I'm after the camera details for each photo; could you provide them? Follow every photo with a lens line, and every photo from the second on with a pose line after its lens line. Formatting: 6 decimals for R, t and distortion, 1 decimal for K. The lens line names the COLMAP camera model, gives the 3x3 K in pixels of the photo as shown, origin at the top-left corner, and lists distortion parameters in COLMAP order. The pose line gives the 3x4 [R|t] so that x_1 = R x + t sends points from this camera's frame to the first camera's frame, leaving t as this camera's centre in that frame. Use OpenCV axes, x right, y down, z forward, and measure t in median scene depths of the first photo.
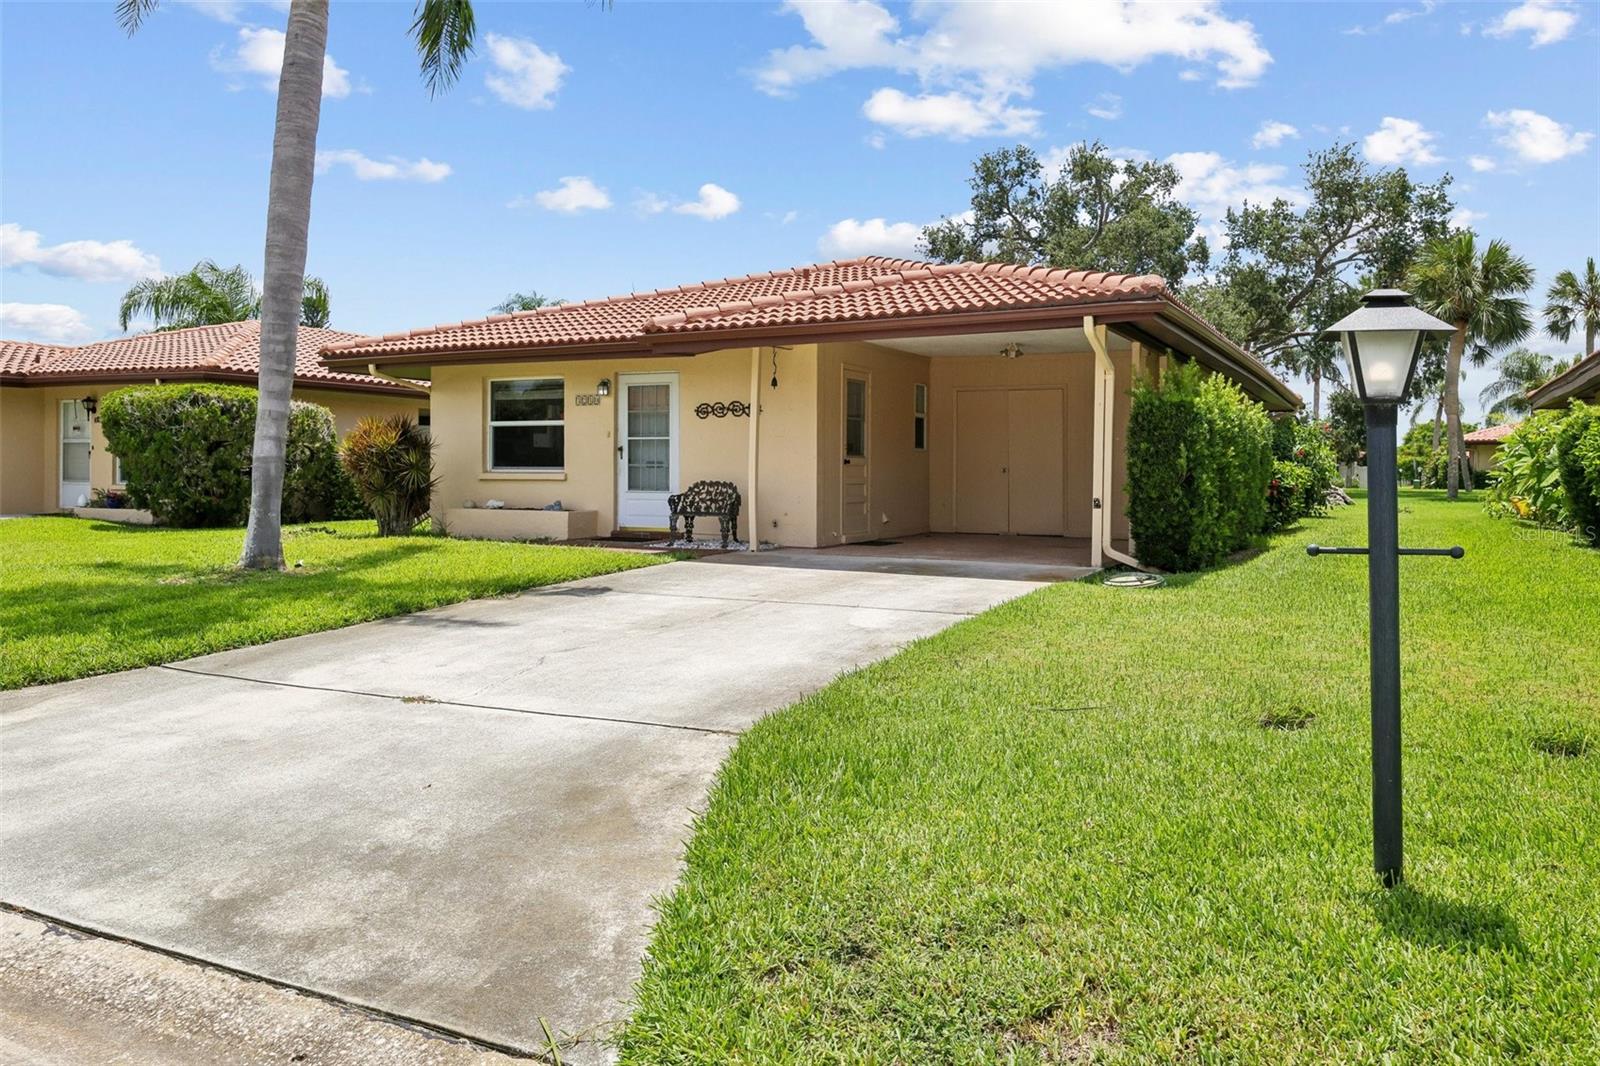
lens RADIAL K [[1177.4, 0, 788.2], [0, 1177.4, 472.6], [0, 0, 1]] dist [-0.002837, -0.000019]
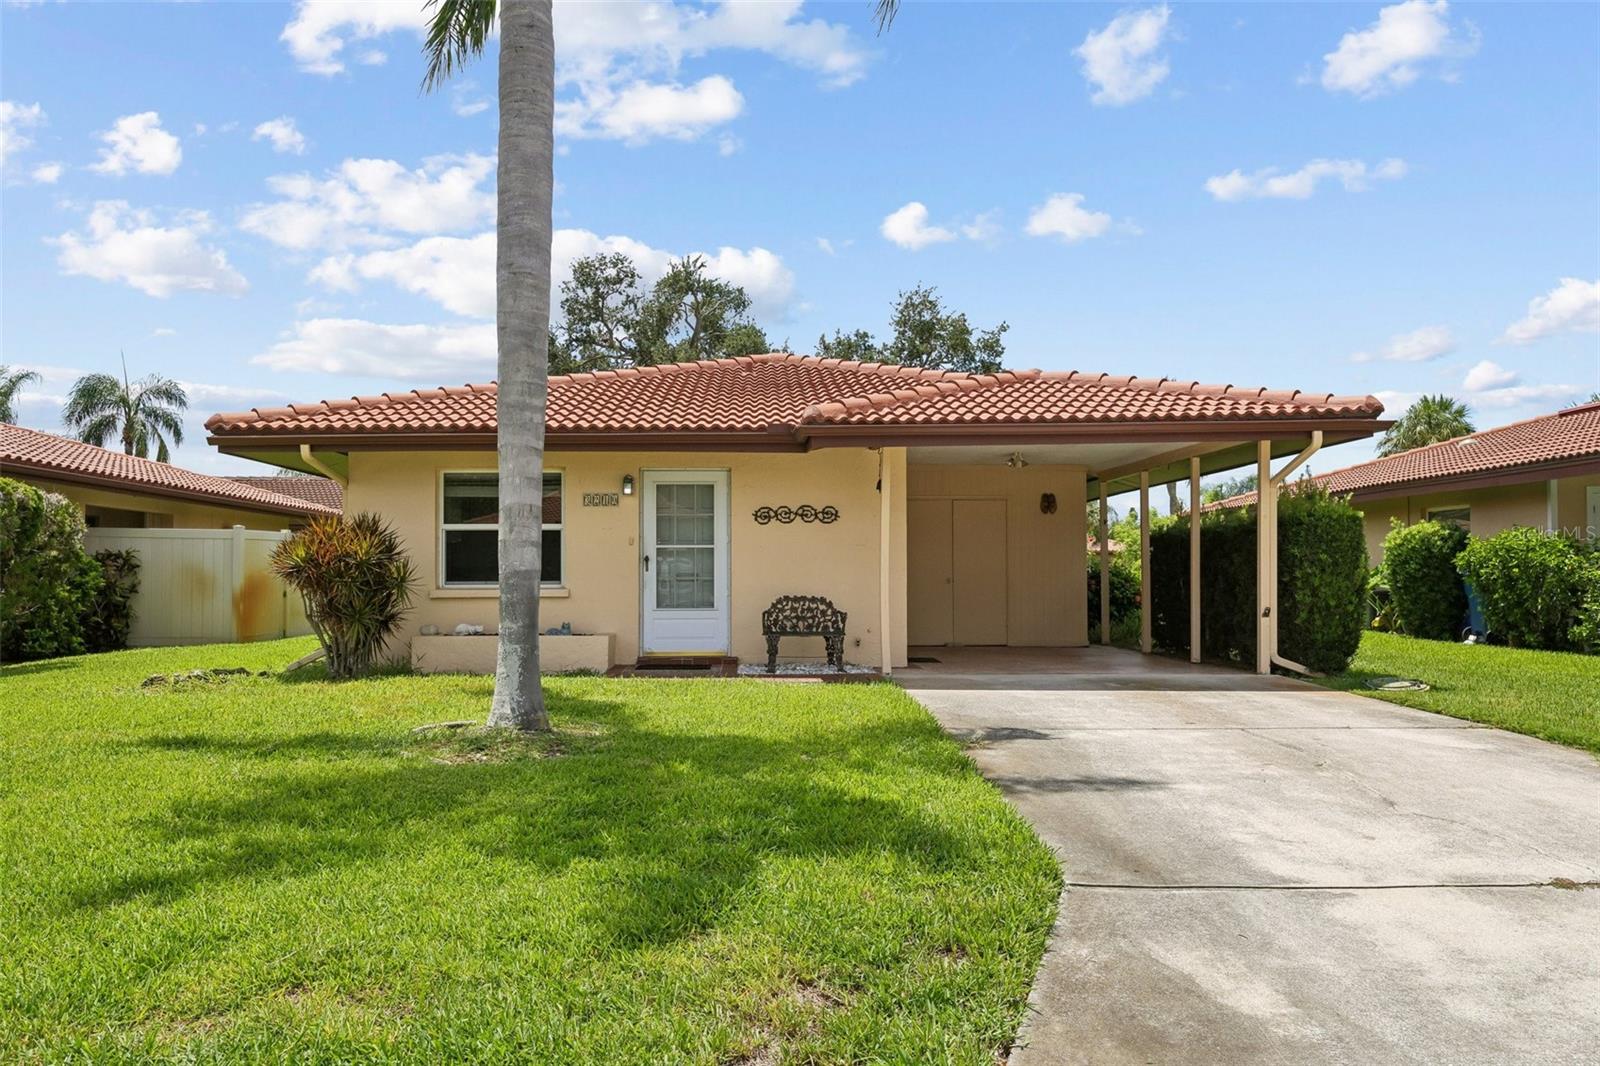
lens RADIAL K [[1177.4, 0, 789.3], [0, 1177.4, 530.4], [0, 0, 1]] dist [-0.002837, -0.000019]
pose [[0.883778, 0.012403, 0.467741, -0.445465], [0.008329, 0.999073, -0.042229, -0.004283], [-0.467831, 0.041217, 0.882856, 0.211674]]
